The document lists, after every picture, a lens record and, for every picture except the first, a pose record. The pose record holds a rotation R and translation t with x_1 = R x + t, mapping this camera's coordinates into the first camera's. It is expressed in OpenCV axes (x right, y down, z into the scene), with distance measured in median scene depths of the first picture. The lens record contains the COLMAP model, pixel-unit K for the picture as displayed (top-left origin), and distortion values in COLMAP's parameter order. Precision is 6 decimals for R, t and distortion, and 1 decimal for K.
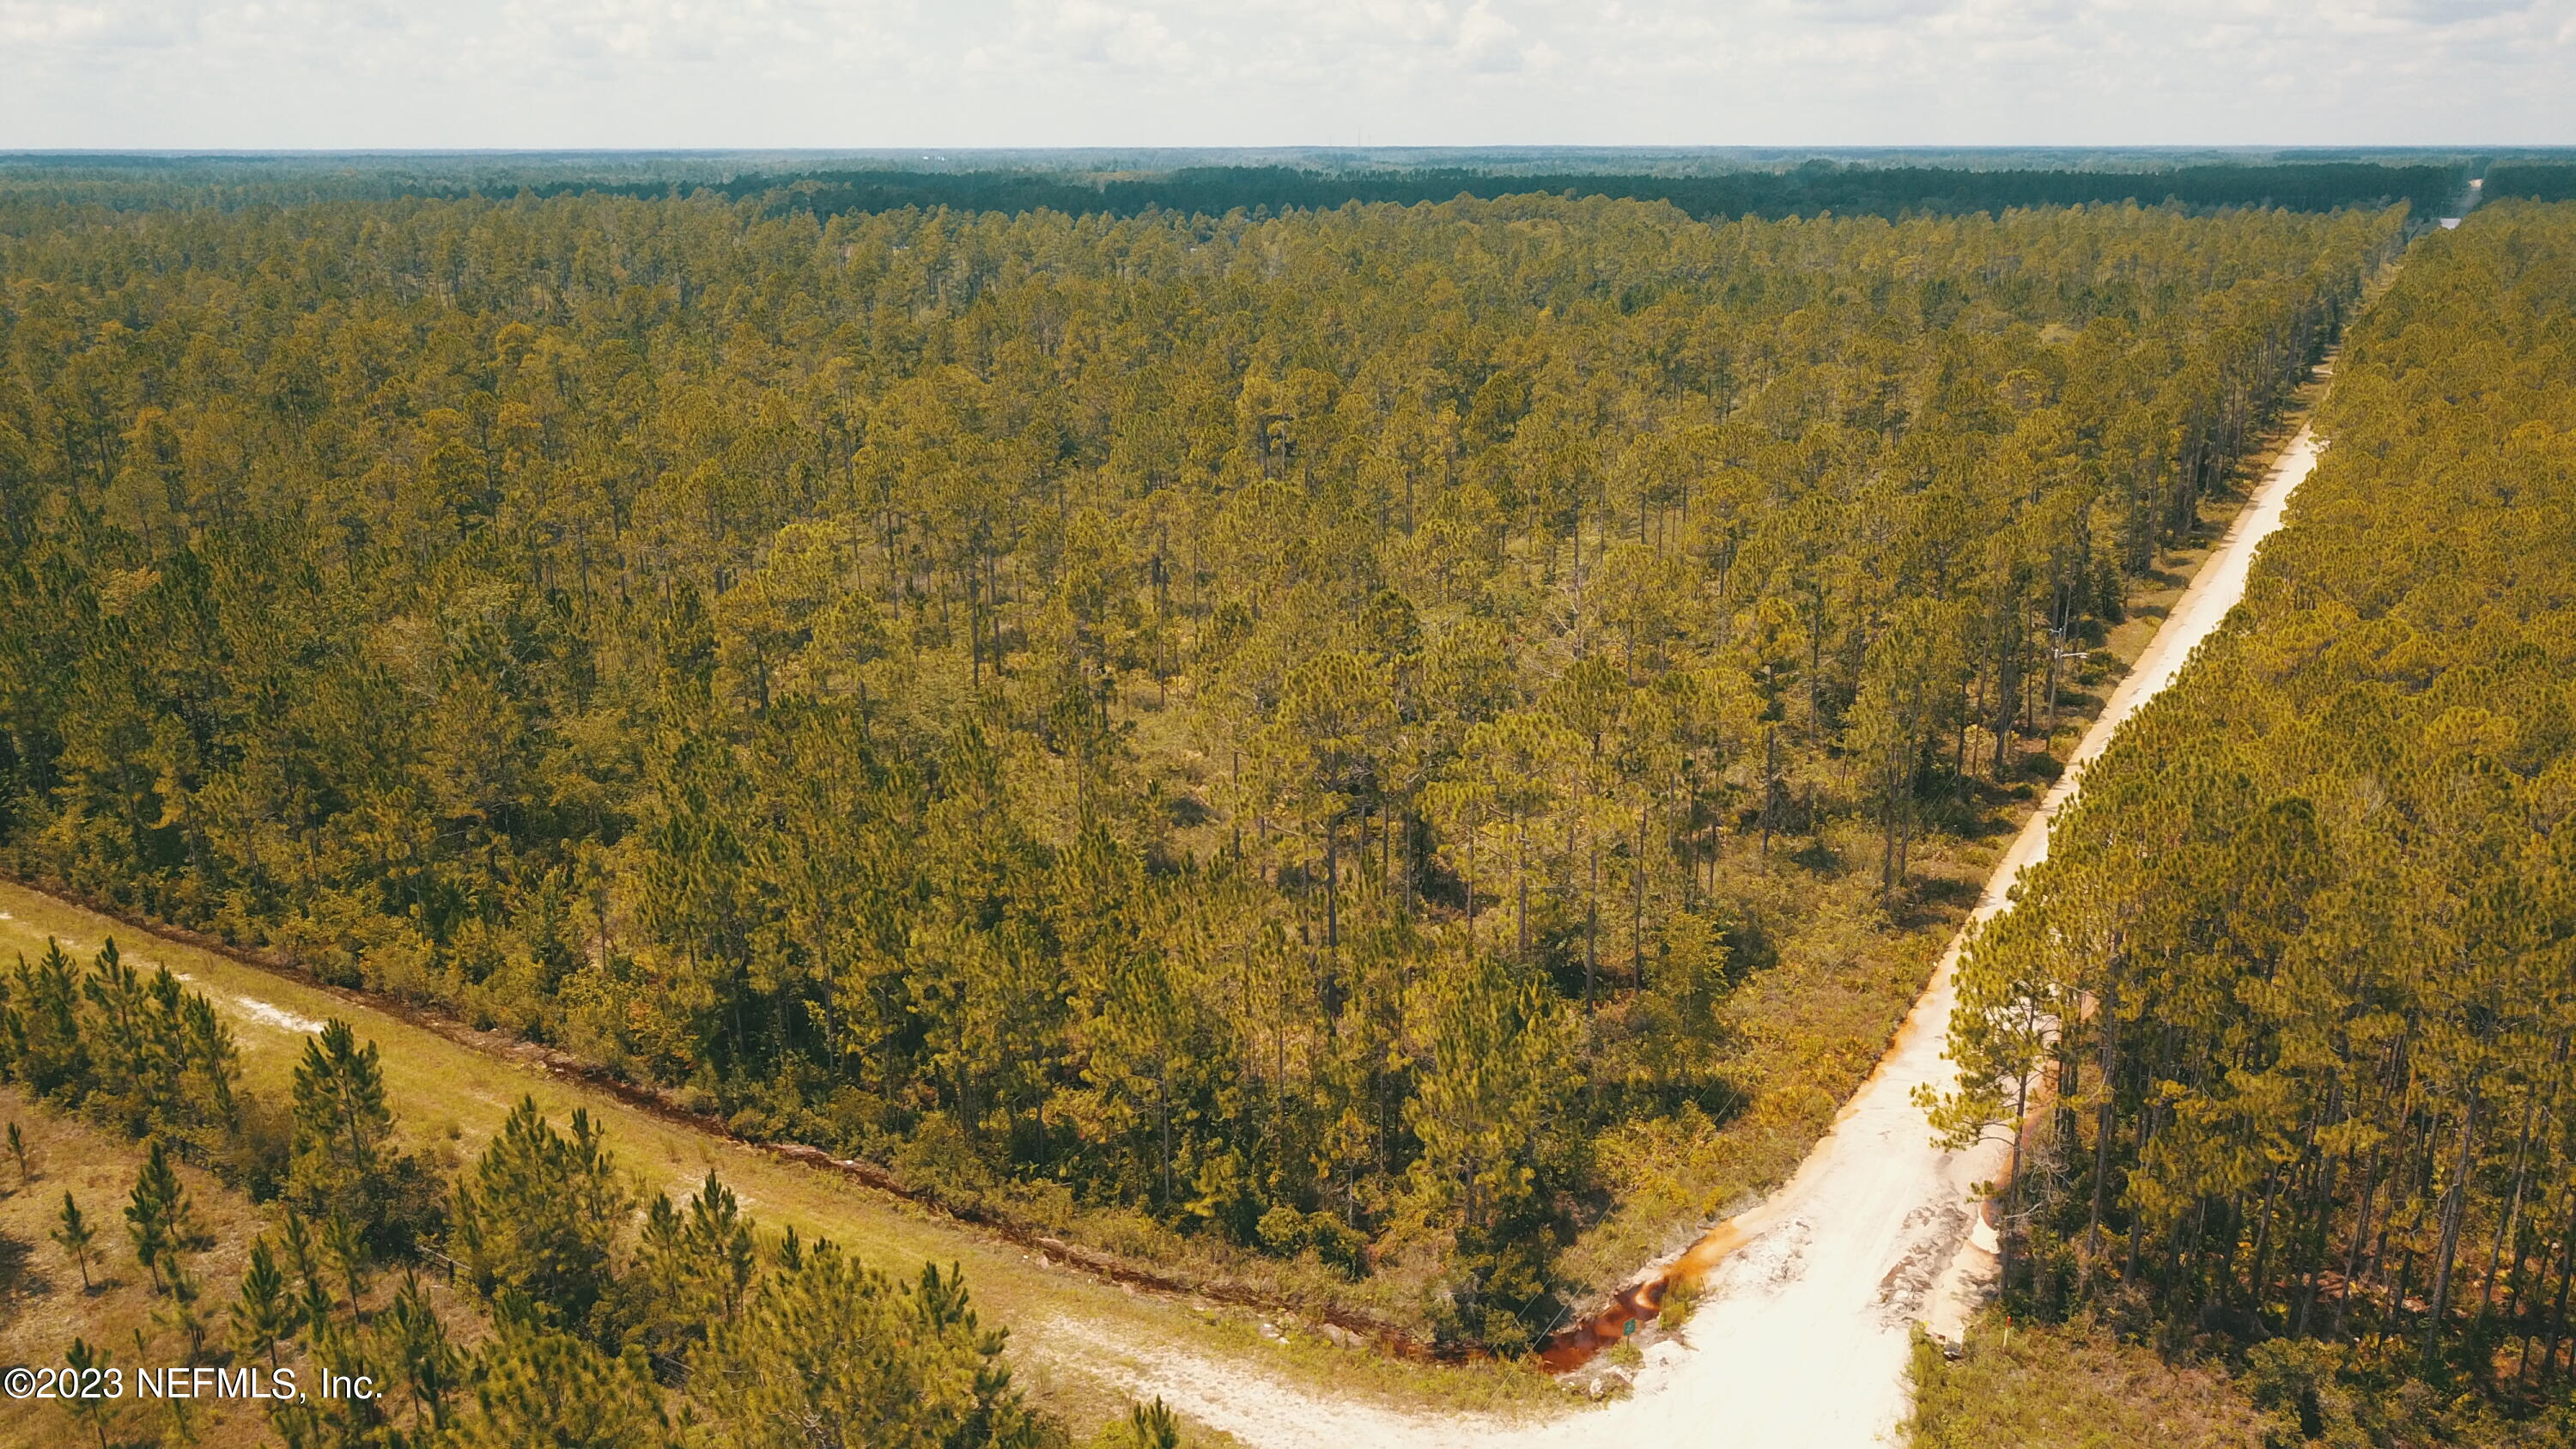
lens RADIAL K [[1980.1, 0, 1288.0], [0, 1980.1, 724.5], [0, 0, 1]] dist [0.001144, 0.003994]
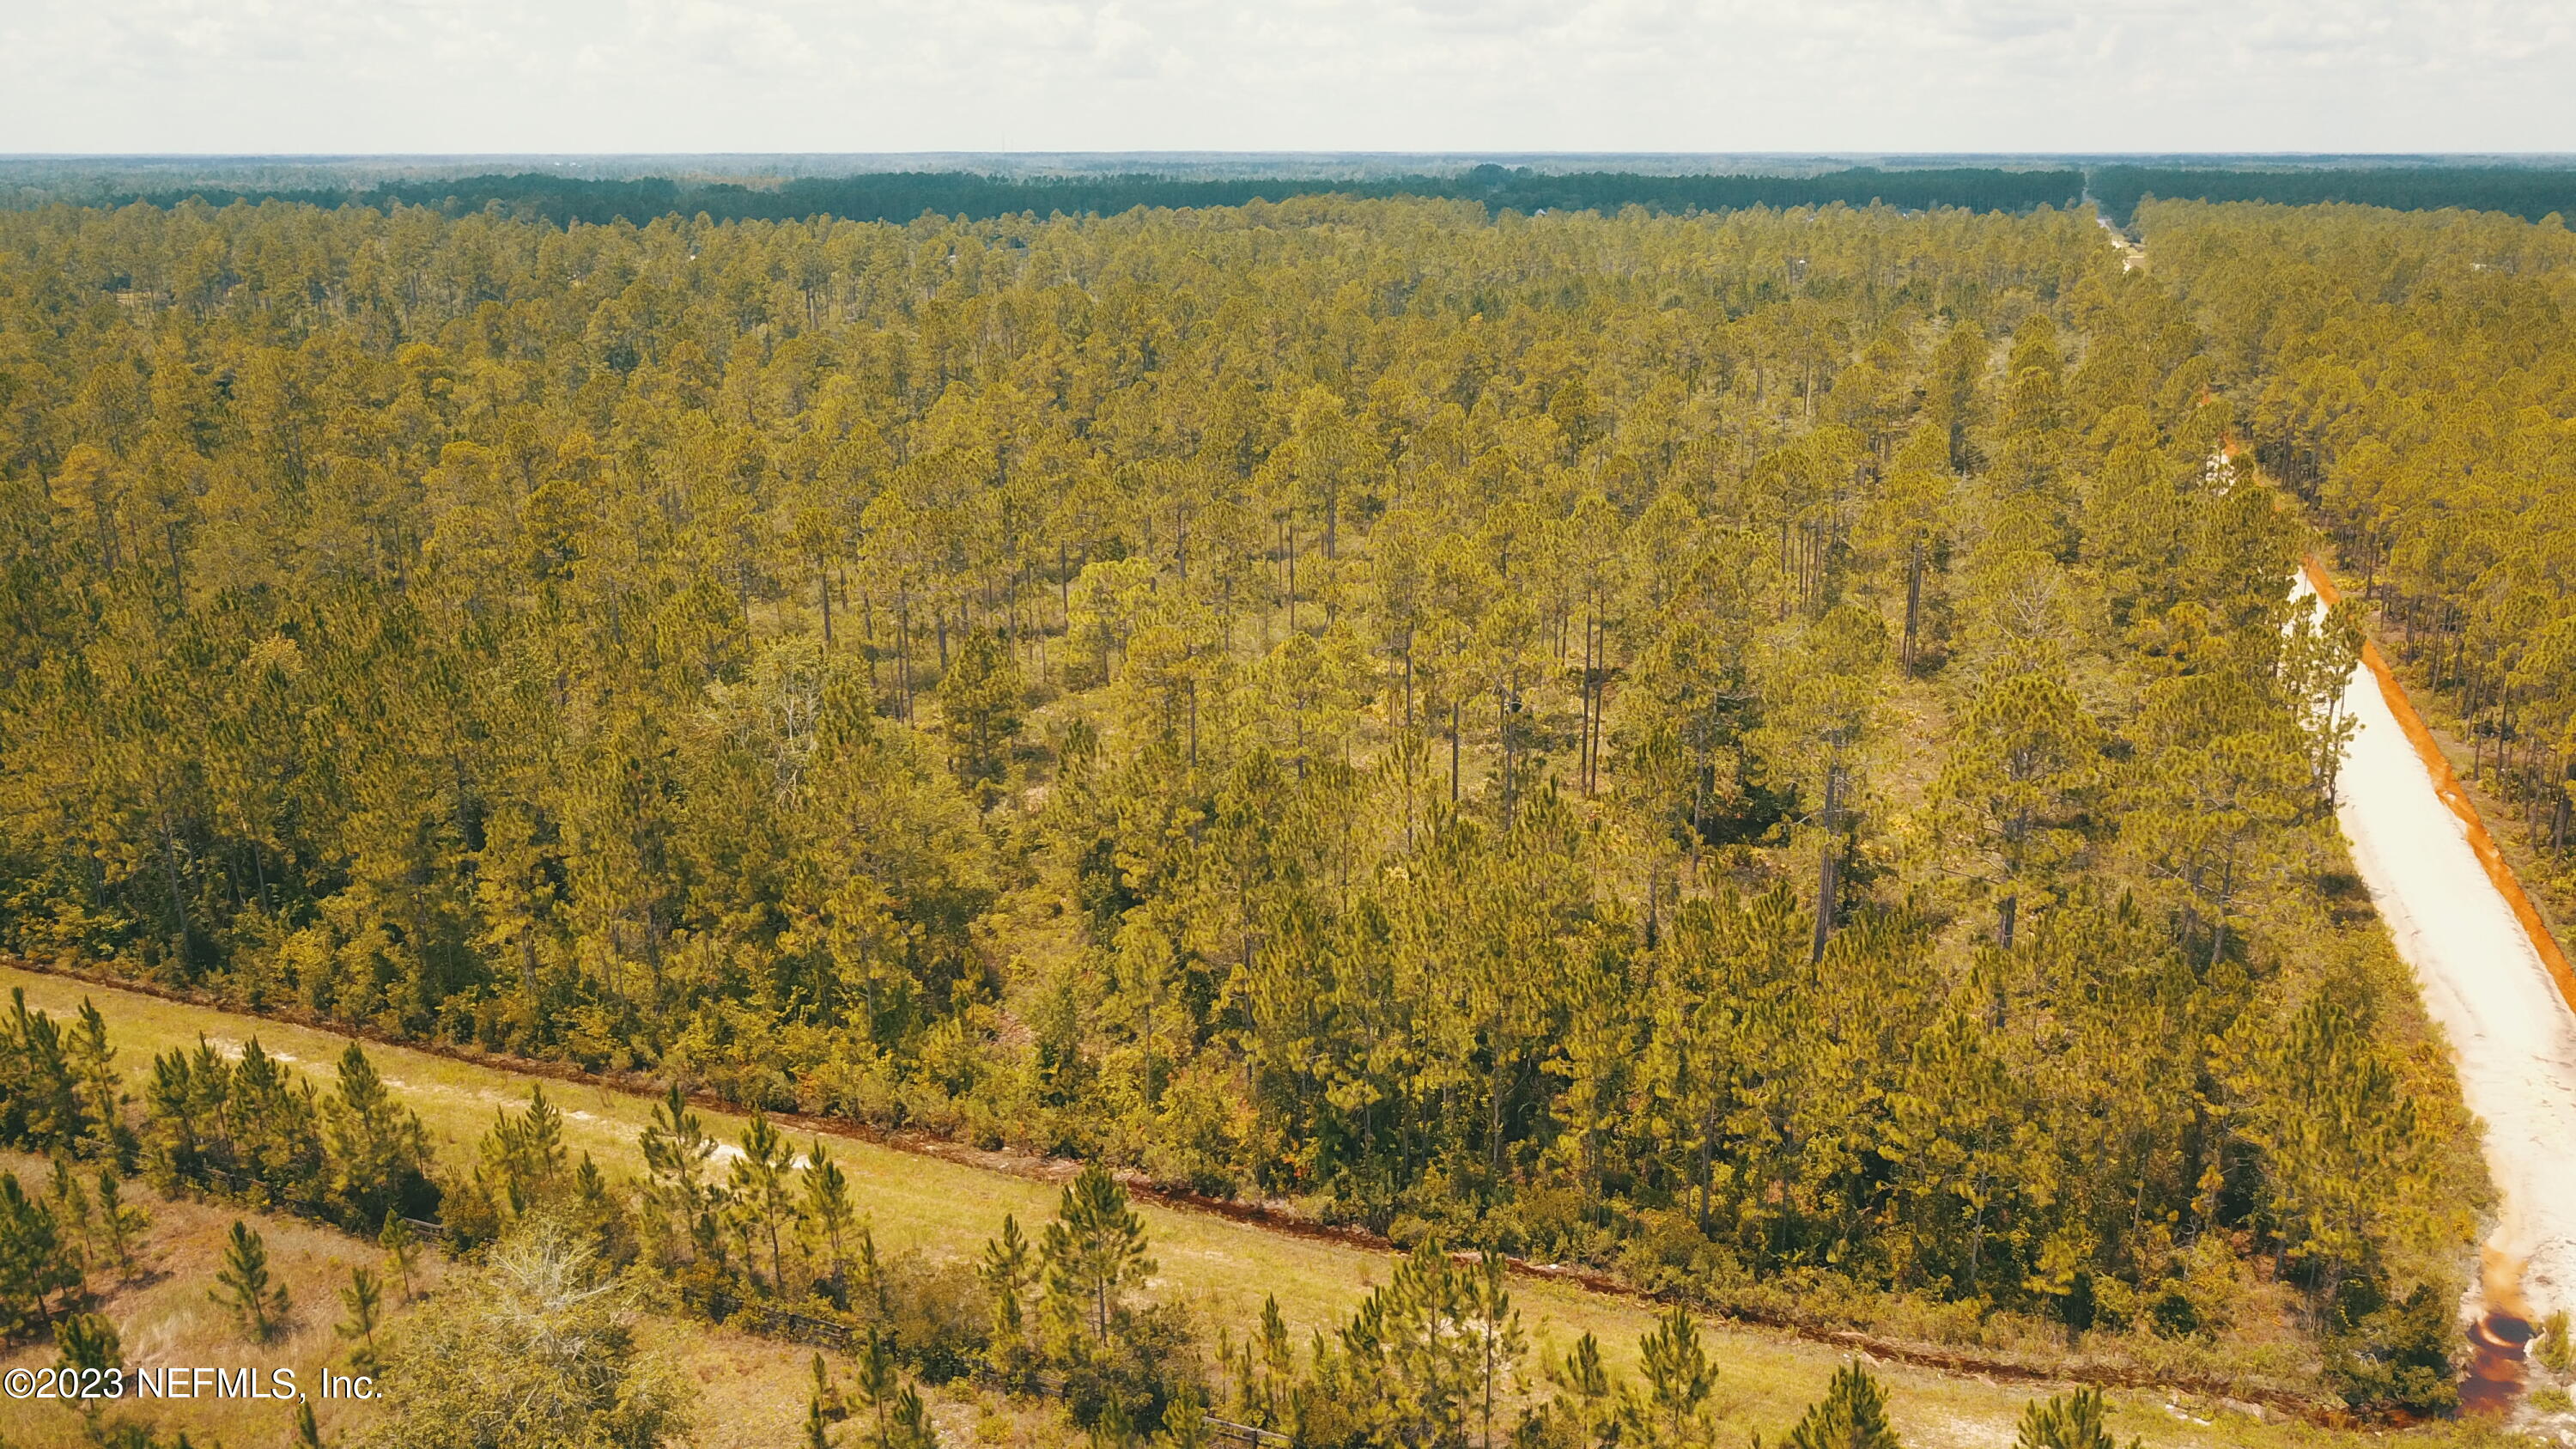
lens RADIAL K [[1980.1, 0, 1288.0], [0, 1980.1, 724.5], [0, 0, 1]] dist [0.001144, 0.003994]
pose [[0.984107, -0.048950, 0.170697, -0.472229], [0.049387, 0.998778, 0.001688, -0.032136], [-0.170571, 0.006769, 0.985322, 0.128406]]
